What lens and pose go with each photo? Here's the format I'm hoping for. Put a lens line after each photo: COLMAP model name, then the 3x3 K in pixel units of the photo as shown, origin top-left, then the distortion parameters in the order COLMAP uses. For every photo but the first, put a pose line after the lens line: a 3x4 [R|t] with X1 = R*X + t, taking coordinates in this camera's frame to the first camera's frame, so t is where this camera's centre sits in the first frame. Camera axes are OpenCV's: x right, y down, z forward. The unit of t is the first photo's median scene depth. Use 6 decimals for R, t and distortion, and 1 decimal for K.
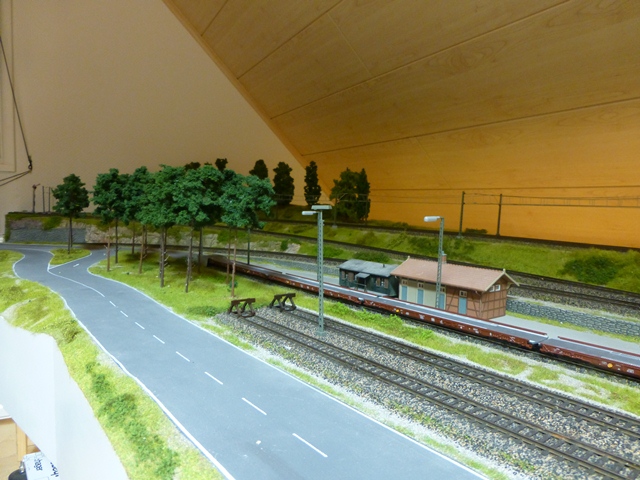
lens RADIAL K [[458.7, 0, 320.1], [0, 458.7, 239.6], [0, 0, 1]] dist [-0.039708, 0.006227]
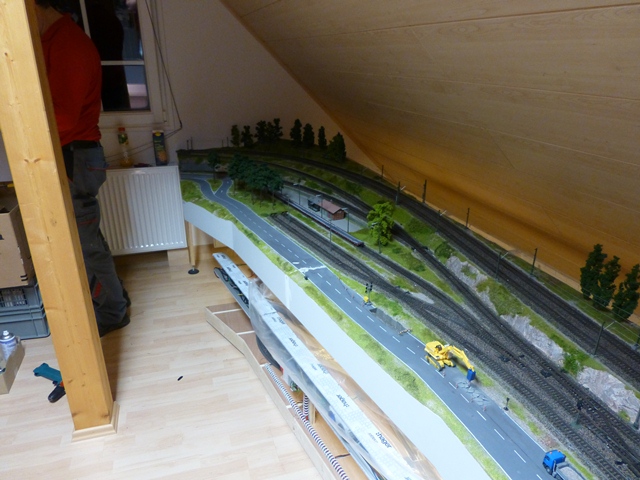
lens RADIAL K [[458.7, 0, 319.9], [0, 458.7, 239.9], [0, 0, 1]] dist [-0.039708, 0.006227]
pose [[0.986434, 0.041919, -0.158715, 0.916426], [0.006975, 0.955271, 0.295648, -0.865104], [0.164009, -0.292745, 0.942020, -2.913162]]
